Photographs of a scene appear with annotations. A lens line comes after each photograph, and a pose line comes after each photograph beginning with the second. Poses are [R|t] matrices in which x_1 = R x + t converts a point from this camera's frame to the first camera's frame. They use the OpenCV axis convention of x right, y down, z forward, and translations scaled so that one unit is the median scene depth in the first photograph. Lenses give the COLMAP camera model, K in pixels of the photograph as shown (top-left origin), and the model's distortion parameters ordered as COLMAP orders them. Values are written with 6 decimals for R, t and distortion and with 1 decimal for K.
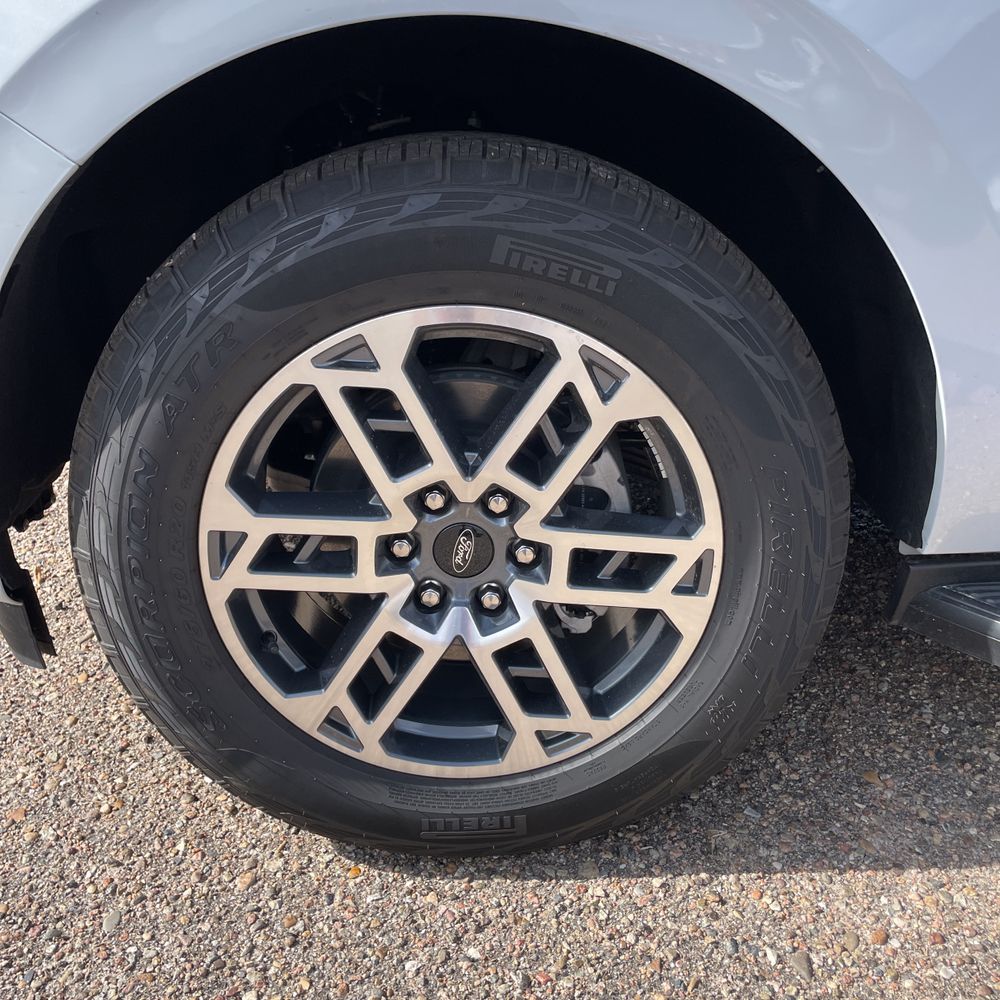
lens RADIAL K [[1012.2, 0, 498.8], [0, 1012.2, 487.7], [0, 0, 1]] dist [0.085212, -0.117535]
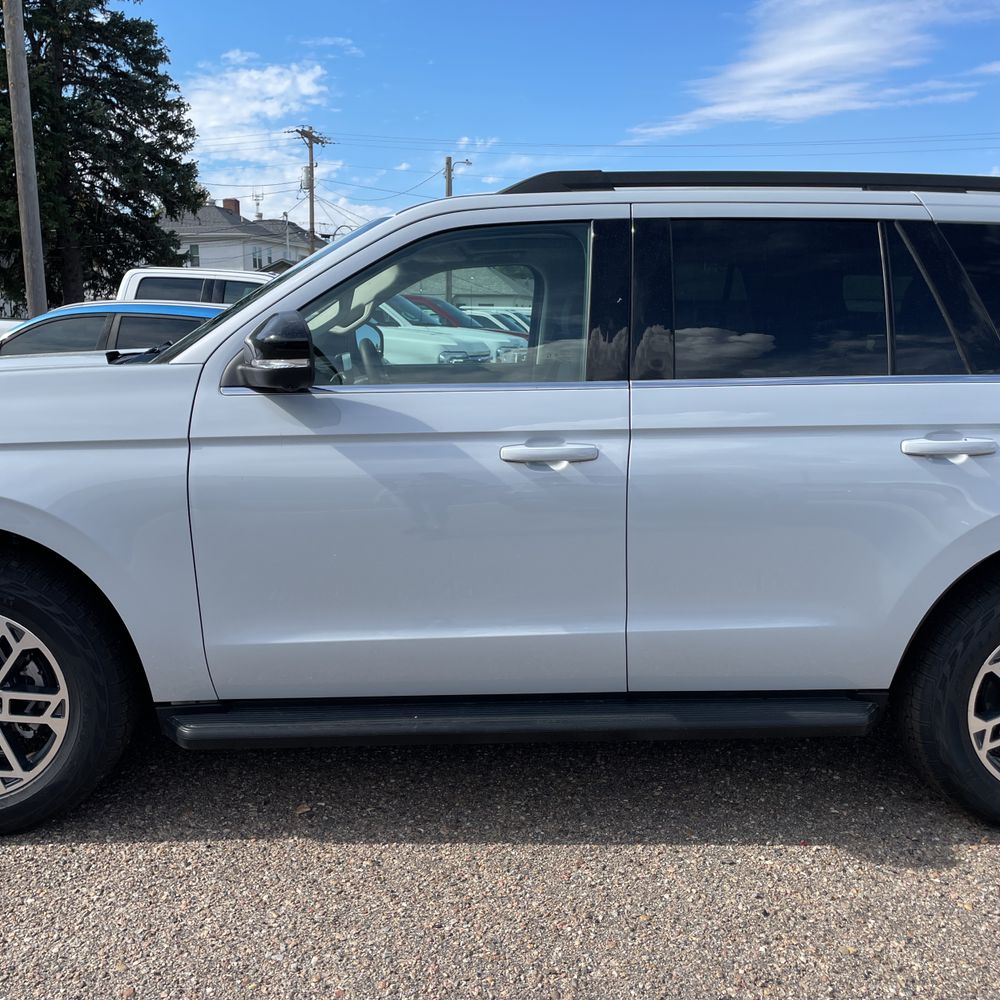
lens RADIAL K [[1018.1, 0, 510.5], [0, 1018.1, 491.5], [0, 0, 1]] dist [0.100288, -0.149930]
pose [[0.999034, 0.013493, 0.041827, 1.232472], [-0.003336, 0.972240, -0.233961, 0.158561], [-0.043822, 0.233595, 0.971346, -1.758668]]
